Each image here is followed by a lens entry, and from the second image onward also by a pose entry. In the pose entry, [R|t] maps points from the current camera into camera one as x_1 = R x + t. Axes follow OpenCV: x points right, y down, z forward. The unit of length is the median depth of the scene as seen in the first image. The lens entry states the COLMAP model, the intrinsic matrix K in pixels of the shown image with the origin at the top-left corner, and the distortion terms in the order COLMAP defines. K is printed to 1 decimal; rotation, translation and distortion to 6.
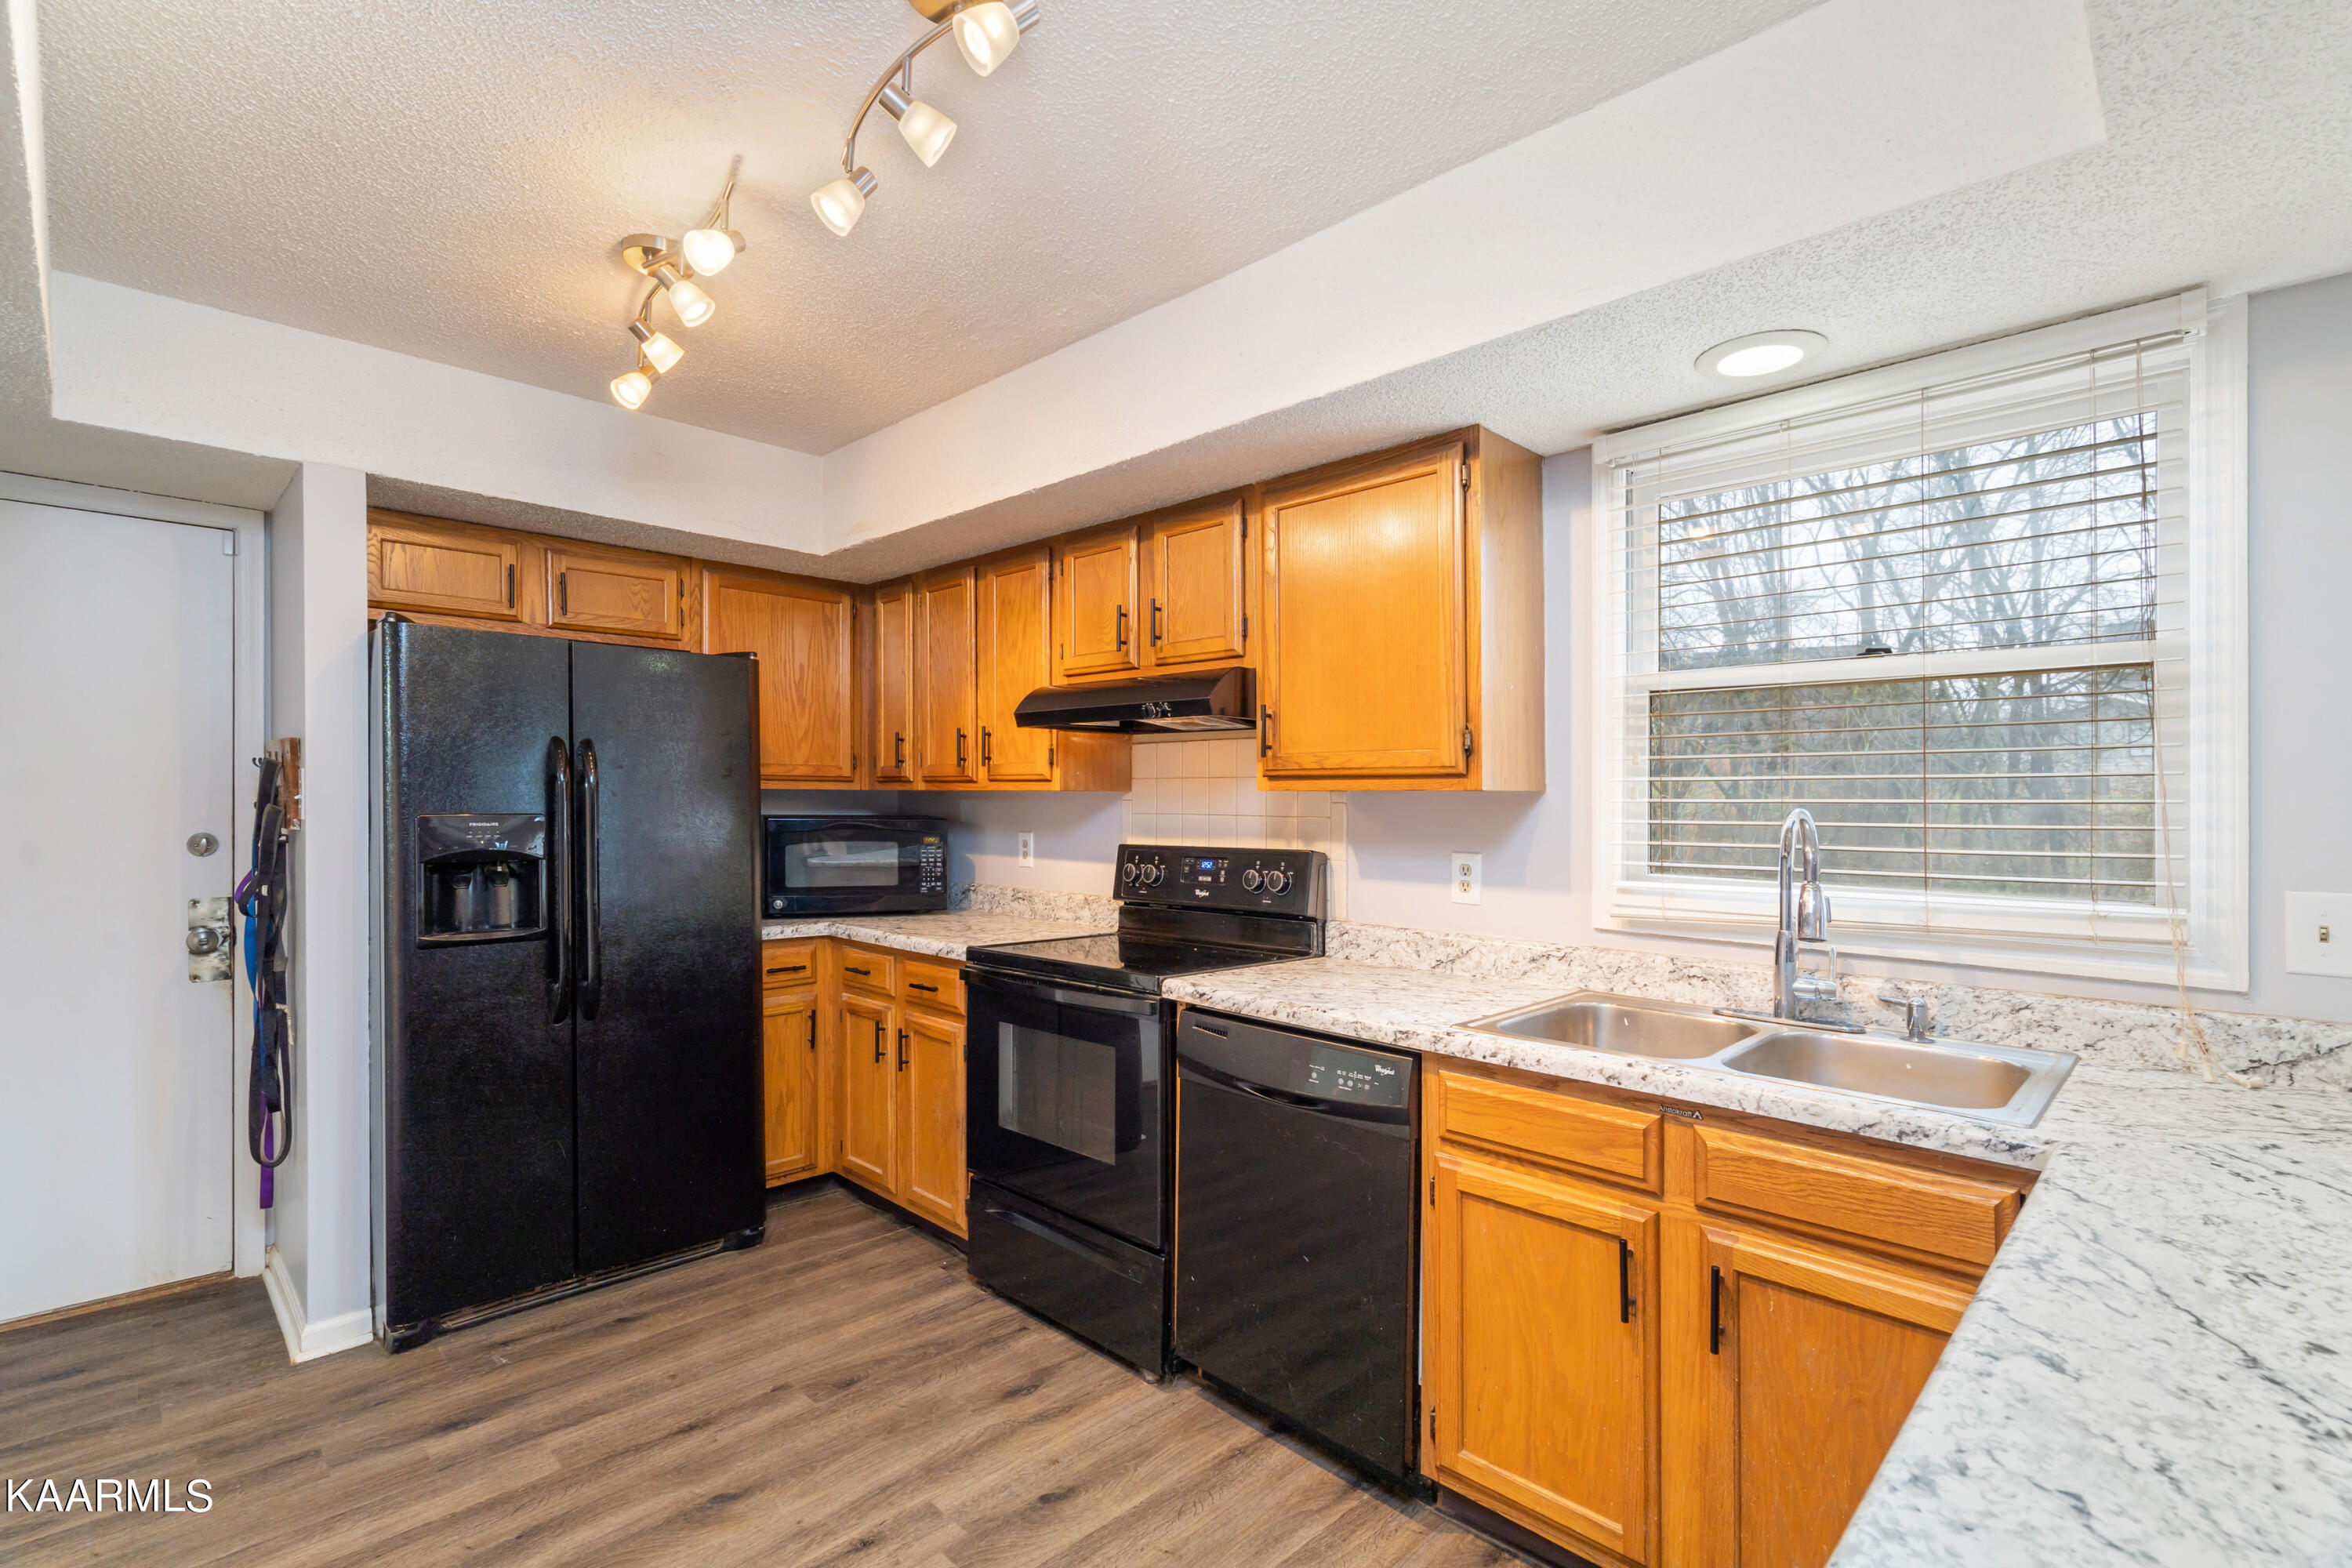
lens RADIAL K [[1064.3, 0, 1171.3], [0, 1064.3, 802.2], [0, 0, 1]] dist [0.002457, 0.000150]
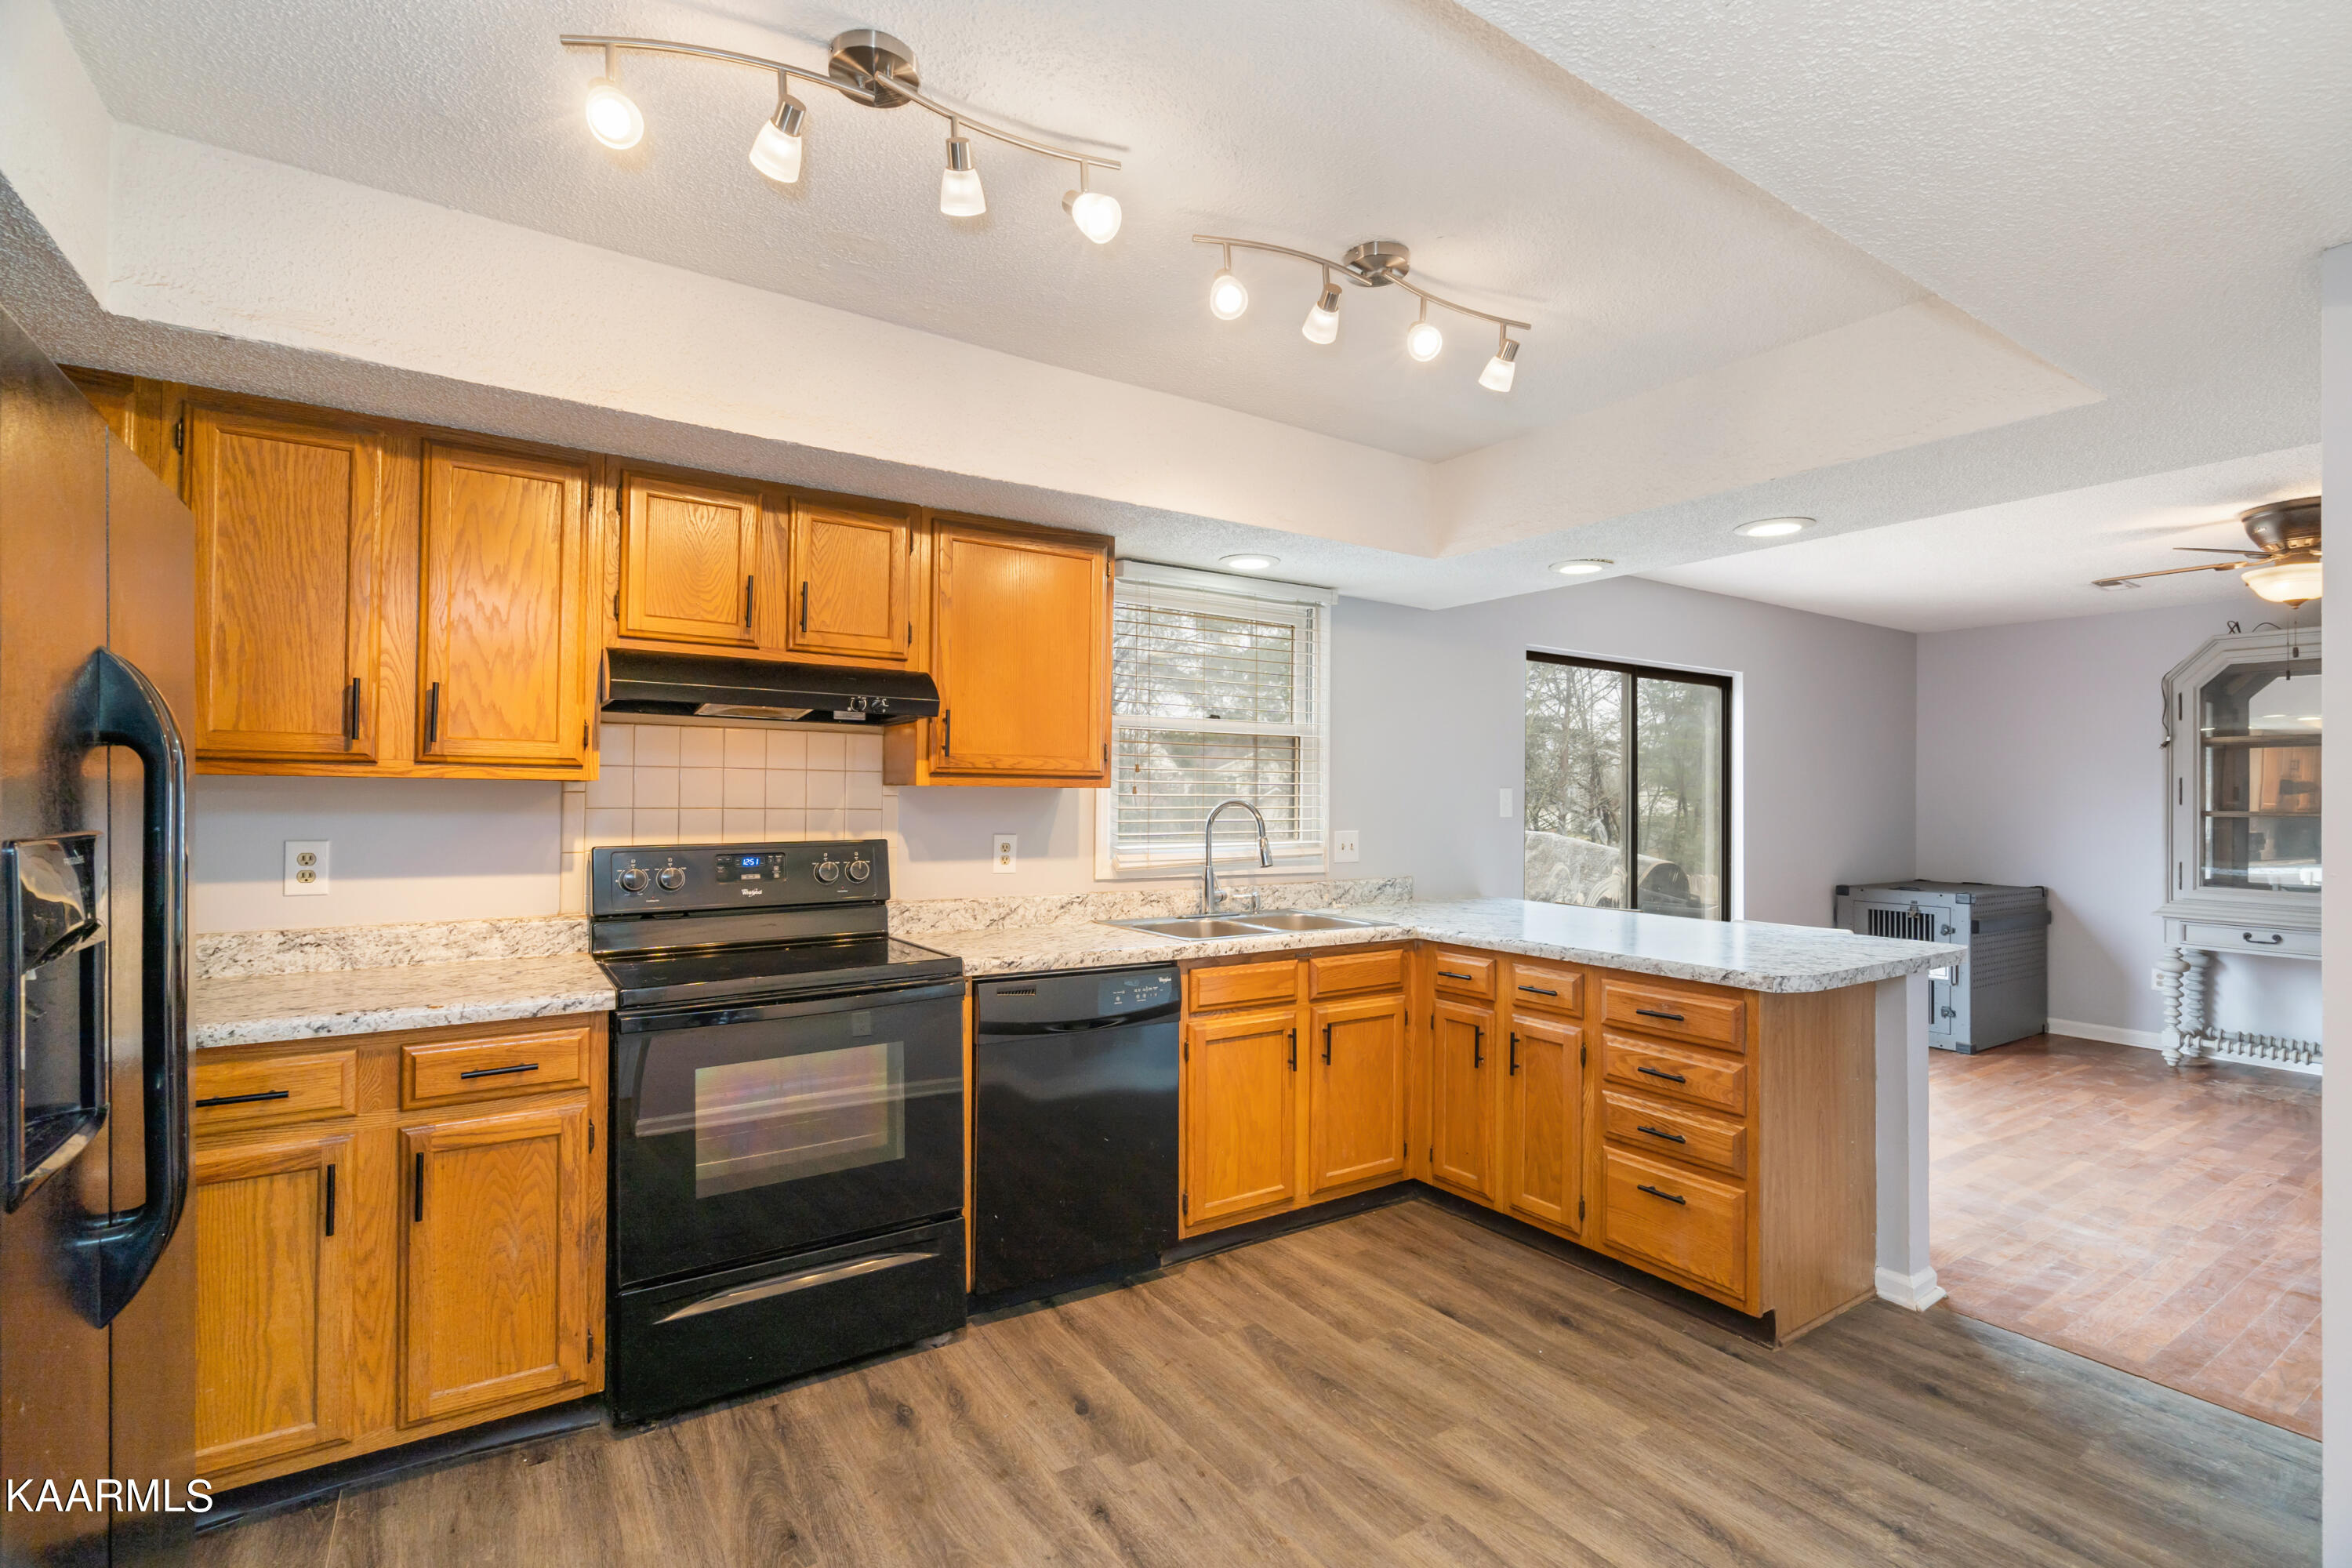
lens RADIAL K [[1064.3, 0, 1180.2], [0, 1064.3, 777.8], [0, 0, 1]] dist [0.002457, 0.000150]
pose [[0.205470, 0.013370, 0.978572, -0.864182], [-0.006975, 0.999901, -0.012197, -0.006511], [-0.978639, -0.004320, 0.205543, 0.472877]]
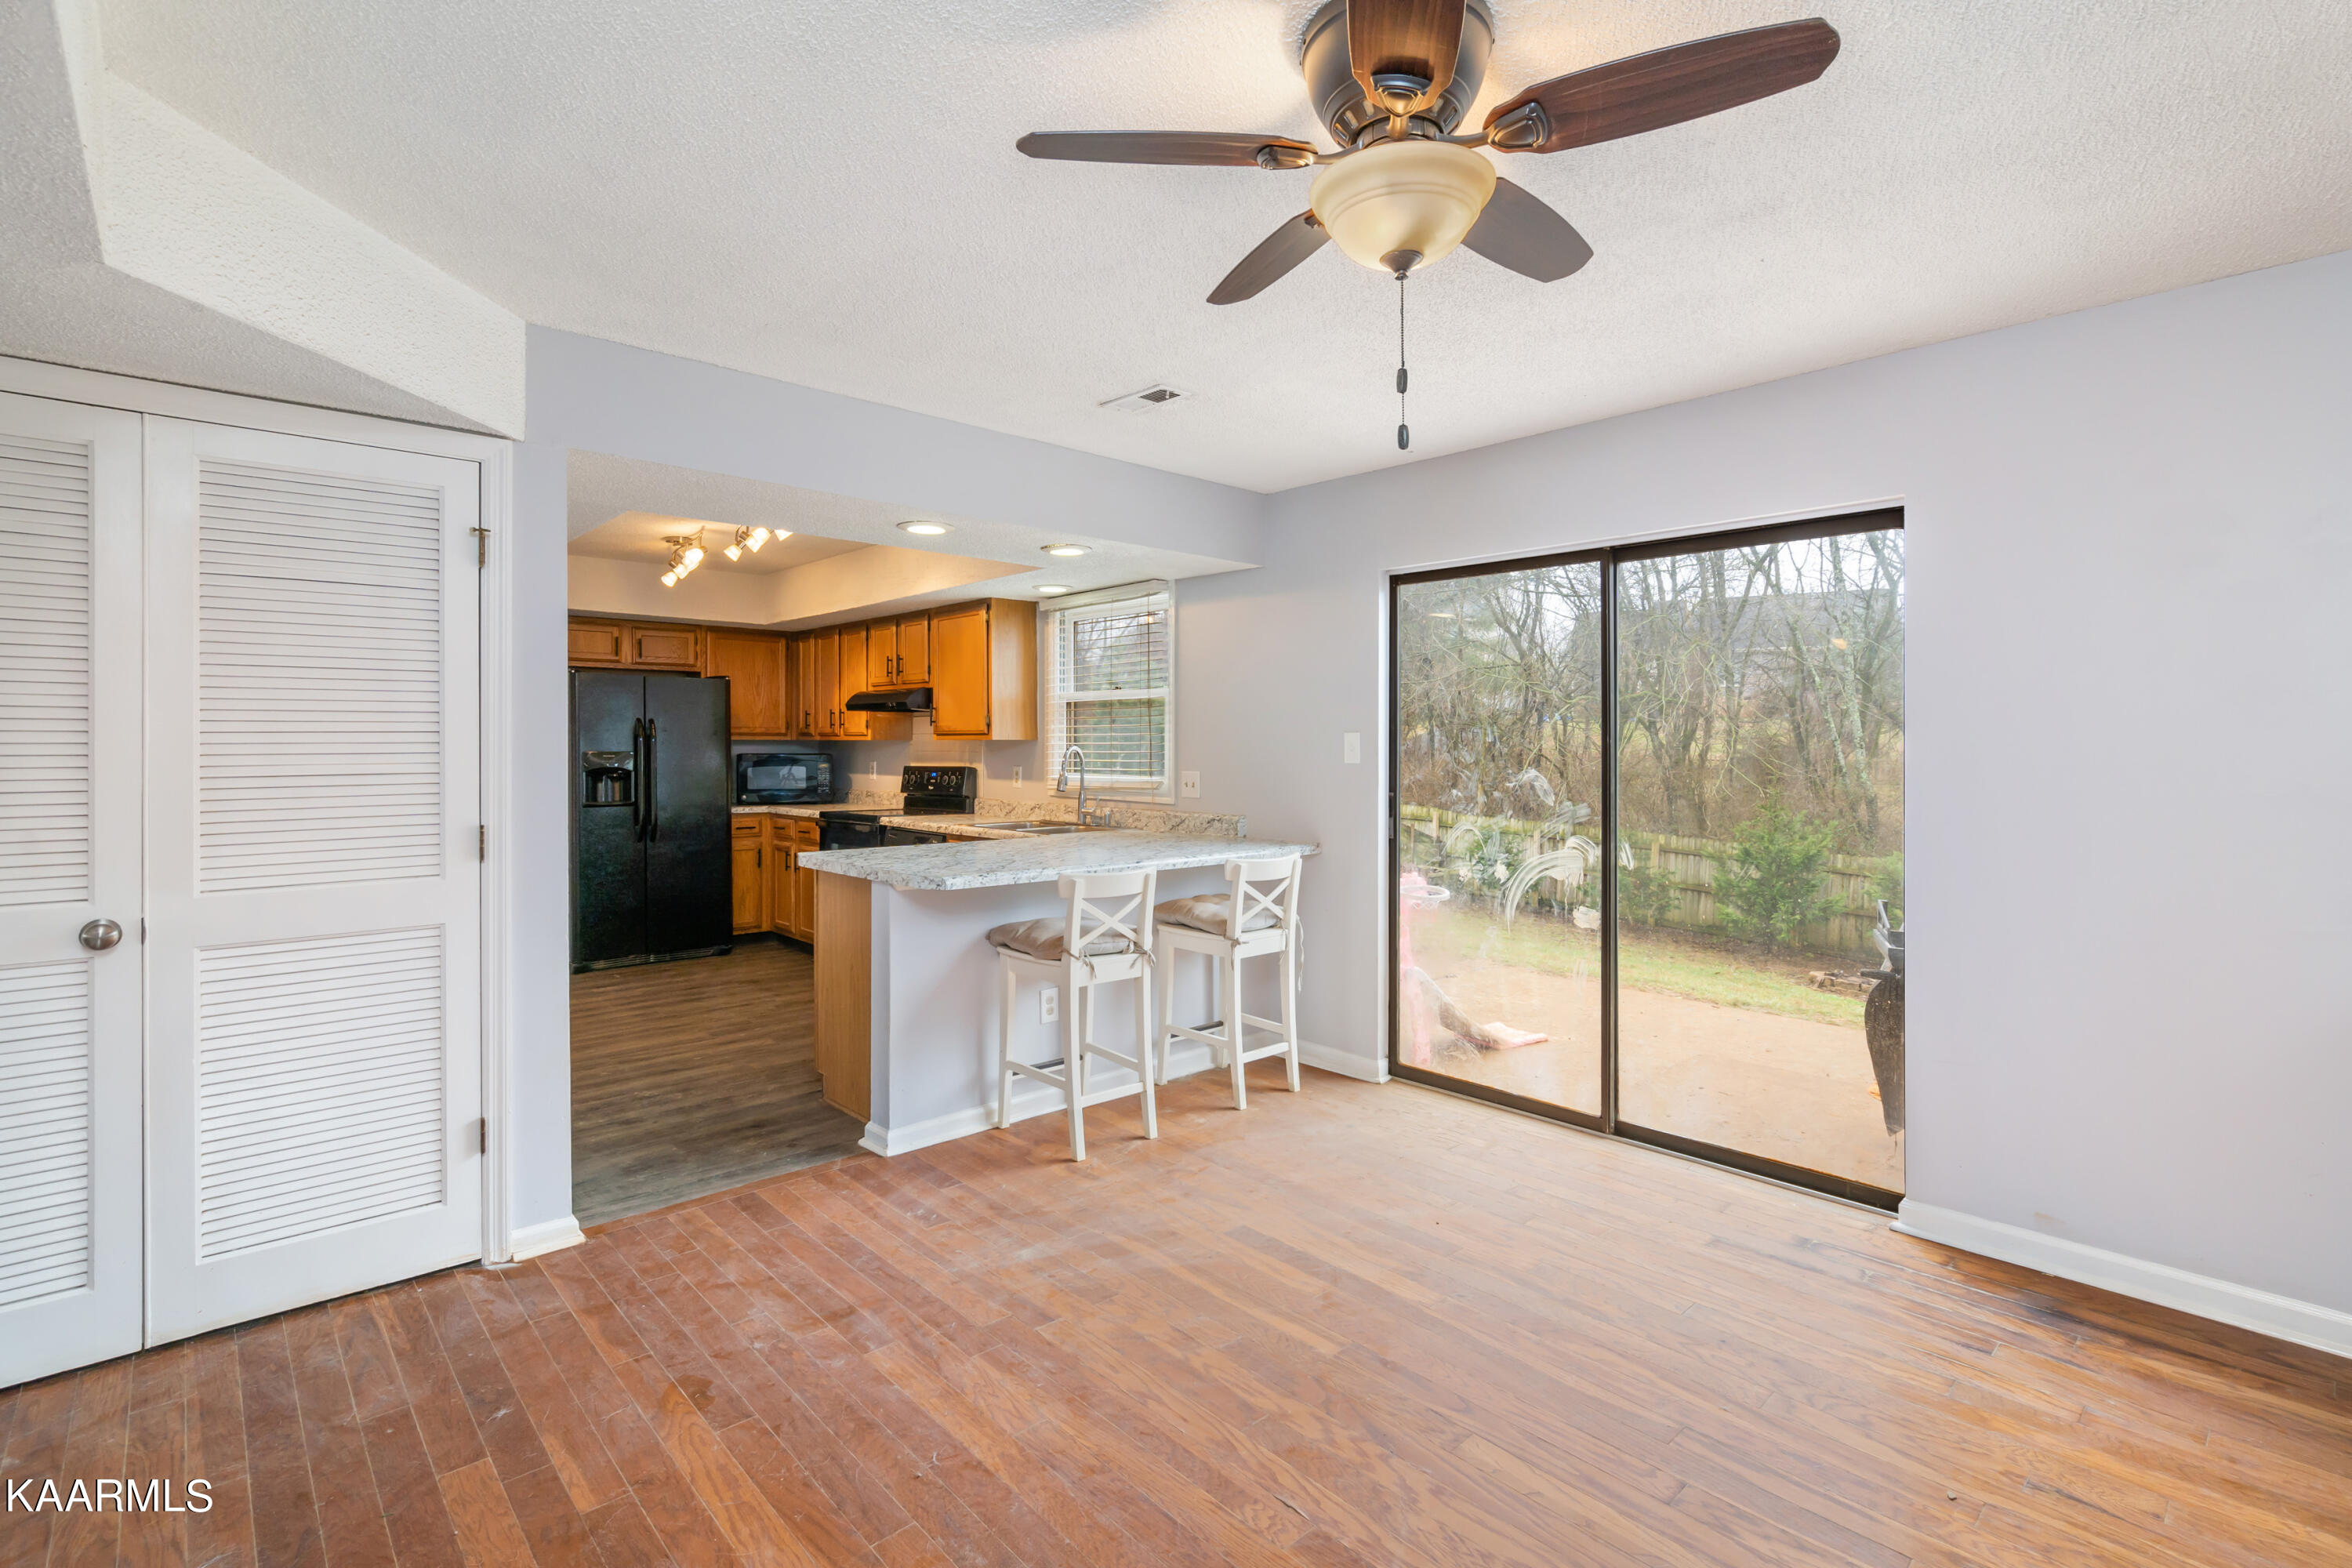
lens RADIAL K [[1064.3, 0, 1171.9], [0, 1064.3, 736.3], [0, 0, 1]] dist [0.002457, 0.000150]
pose [[0.999187, -0.005368, -0.039960, 0.645637], [0.005001, 0.999944, -0.009294, 0.004090], [0.040008, 0.009087, 0.999158, -1.213083]]
